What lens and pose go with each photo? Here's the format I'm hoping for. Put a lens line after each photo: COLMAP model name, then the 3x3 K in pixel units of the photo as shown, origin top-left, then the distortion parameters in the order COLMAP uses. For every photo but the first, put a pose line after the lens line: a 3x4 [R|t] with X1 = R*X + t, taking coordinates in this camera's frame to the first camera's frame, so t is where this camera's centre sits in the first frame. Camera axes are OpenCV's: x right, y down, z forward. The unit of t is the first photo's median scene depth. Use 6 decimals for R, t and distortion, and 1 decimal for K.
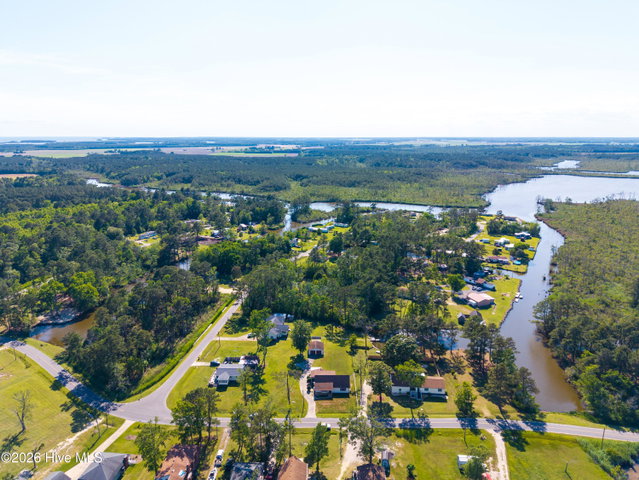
lens RADIAL K [[427.4, 0, 319.5], [0, 427.4, 240.0], [0, 0, 1]] dist [0.002638, -0.002174]
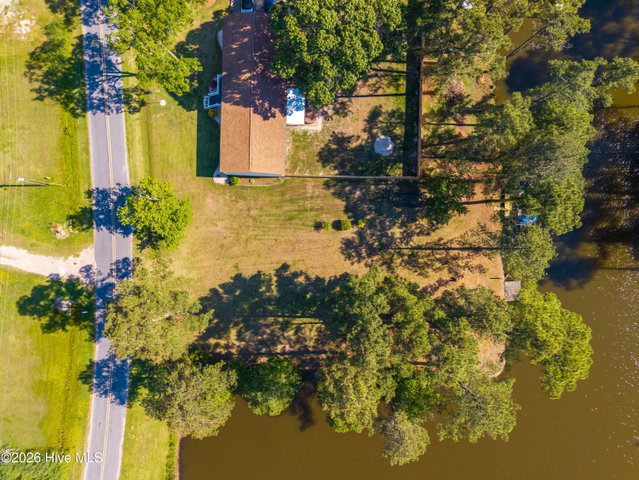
lens RADIAL K [[427.4, 0, 319.5], [0, 427.4, 240.0], [0, 0, 1]] dist [0.002638, -0.002174]
pose [[0.073179, 0.997275, -0.009391, 0.397999], [-0.222992, 0.025540, 0.974486, -0.000162], [0.972070, -0.069217, 0.224254, 1.107848]]
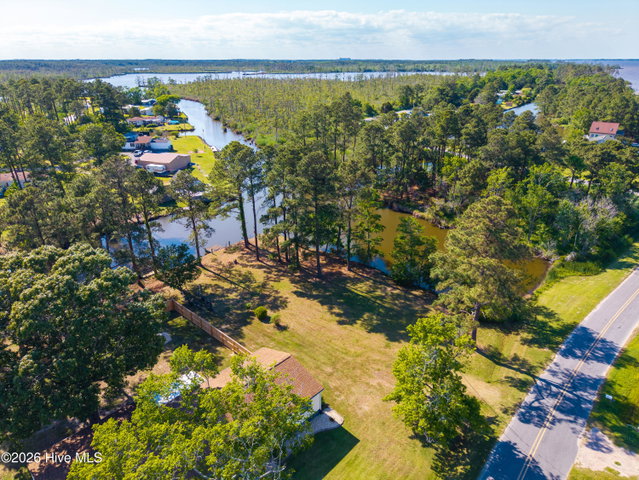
lens RADIAL K [[427.4, 0, 319.5], [0, 427.4, 240.0], [0, 0, 1]] dist [0.002638, -0.002174]
pose [[0.613783, -0.309737, 0.726178, 0.168557], [0.187092, 0.950688, 0.247363, 0.238187], [-0.766986, -0.015965, 0.641465, 0.950838]]
